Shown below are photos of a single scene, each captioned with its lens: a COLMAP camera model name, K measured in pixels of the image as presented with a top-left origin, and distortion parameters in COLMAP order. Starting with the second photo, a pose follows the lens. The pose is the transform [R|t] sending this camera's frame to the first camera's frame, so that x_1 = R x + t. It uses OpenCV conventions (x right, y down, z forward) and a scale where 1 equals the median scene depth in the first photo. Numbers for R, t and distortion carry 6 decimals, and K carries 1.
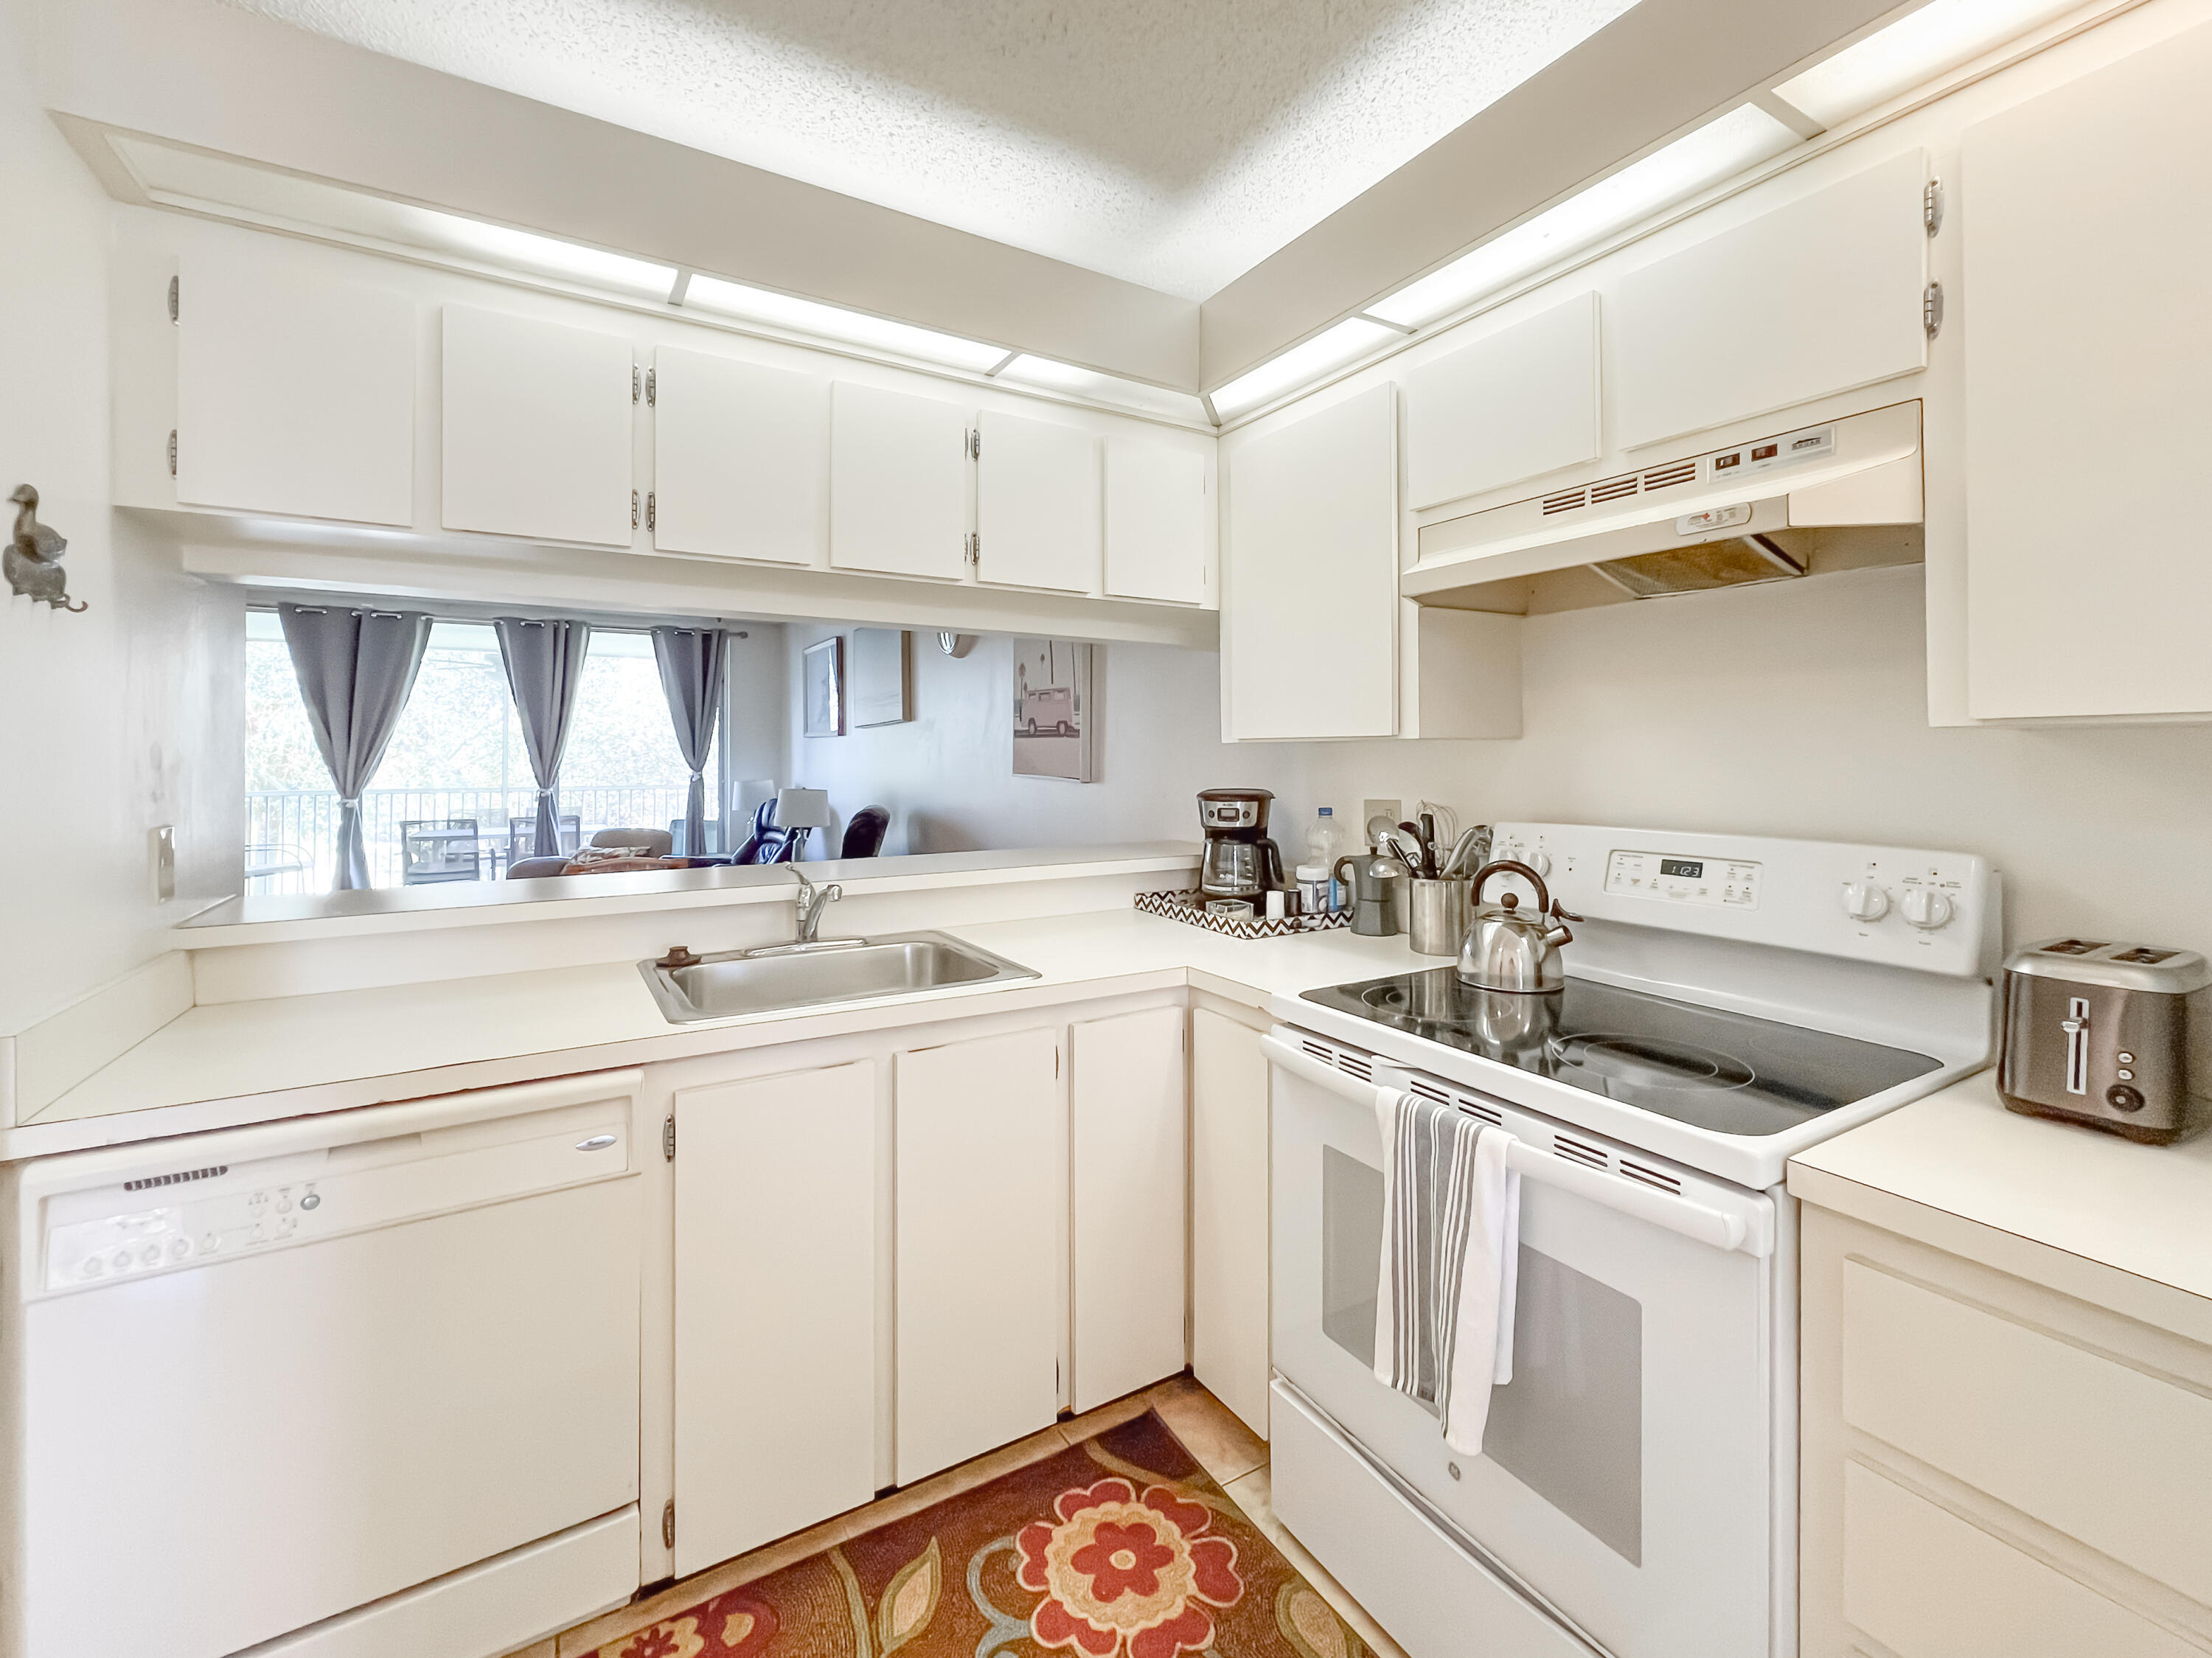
lens RADIAL K [[953.9, 0, 1099.9], [0, 953.9, 741.9], [0, 0, 1]] dist [-0.013961, -0.004677]
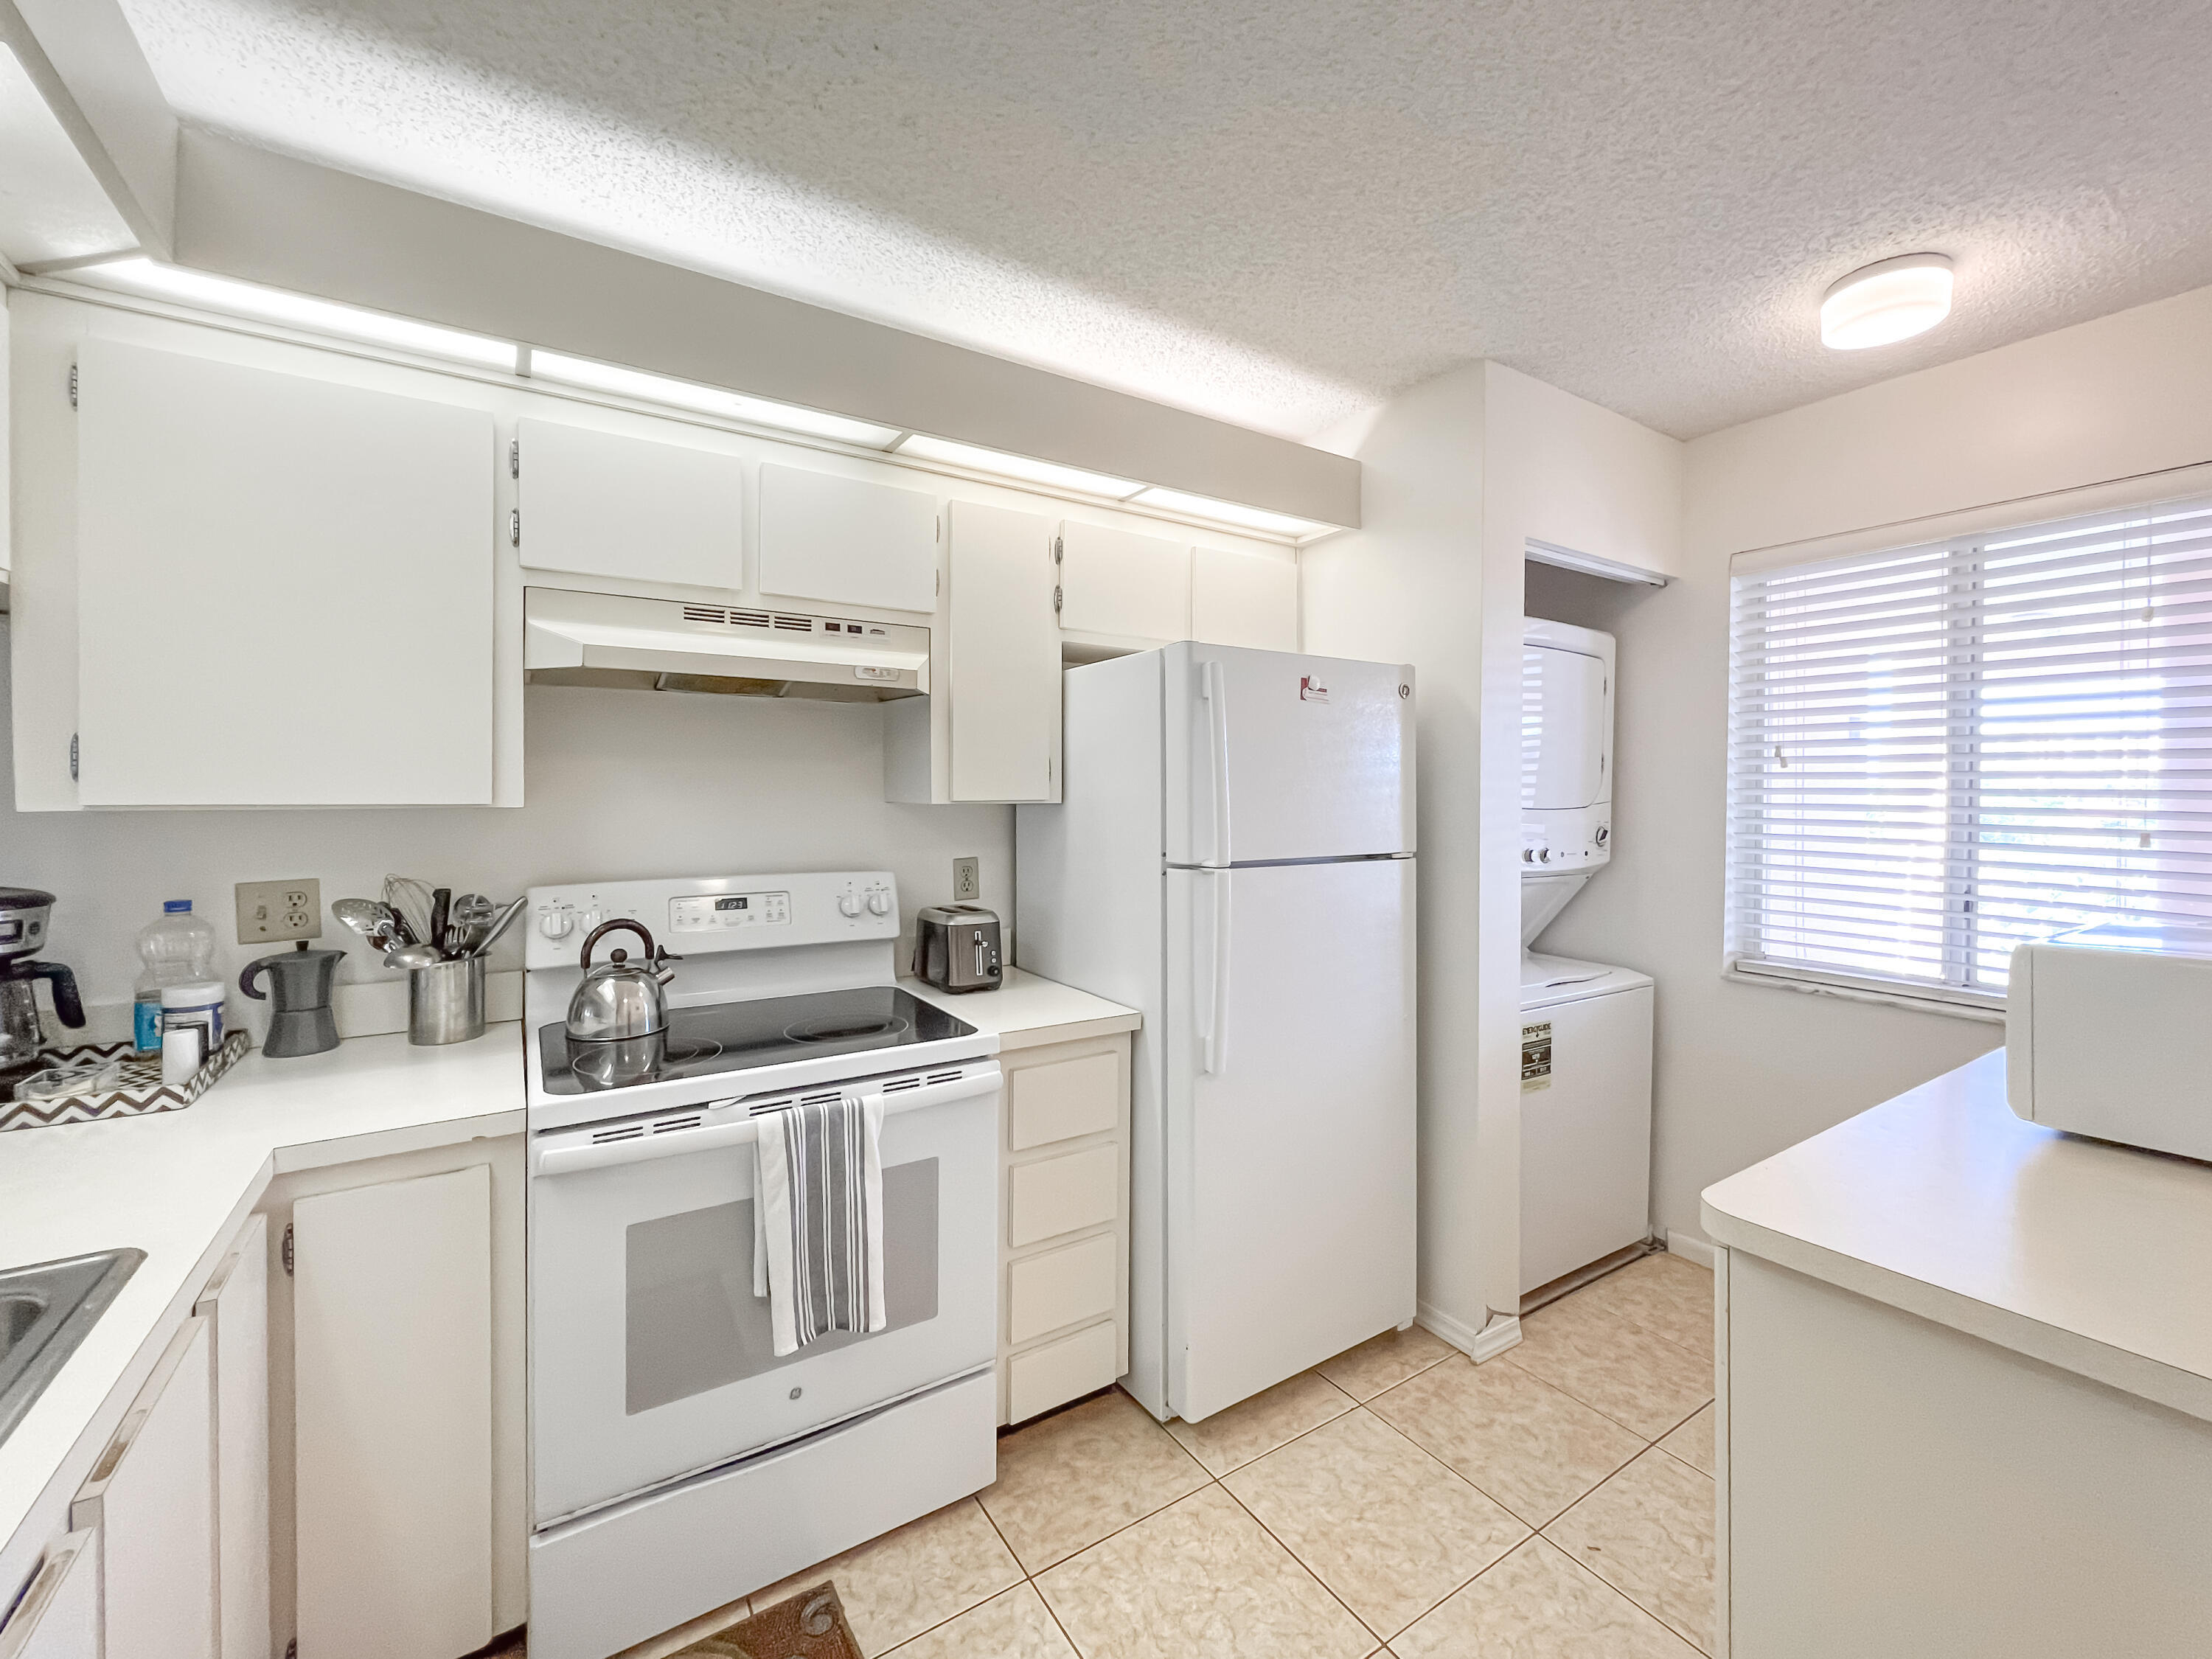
lens RADIAL K [[931.0, 0, 1106.4], [0, 931.0, 794.6], [0, 0, 1]] dist [0.040821, 0.000038]
pose [[-0.027080, -0.004418, 0.999624, -0.715083], [-0.019596, 0.999800, 0.003888, -0.035918], [-0.999441, -0.019483, -0.027161, 0.505297]]
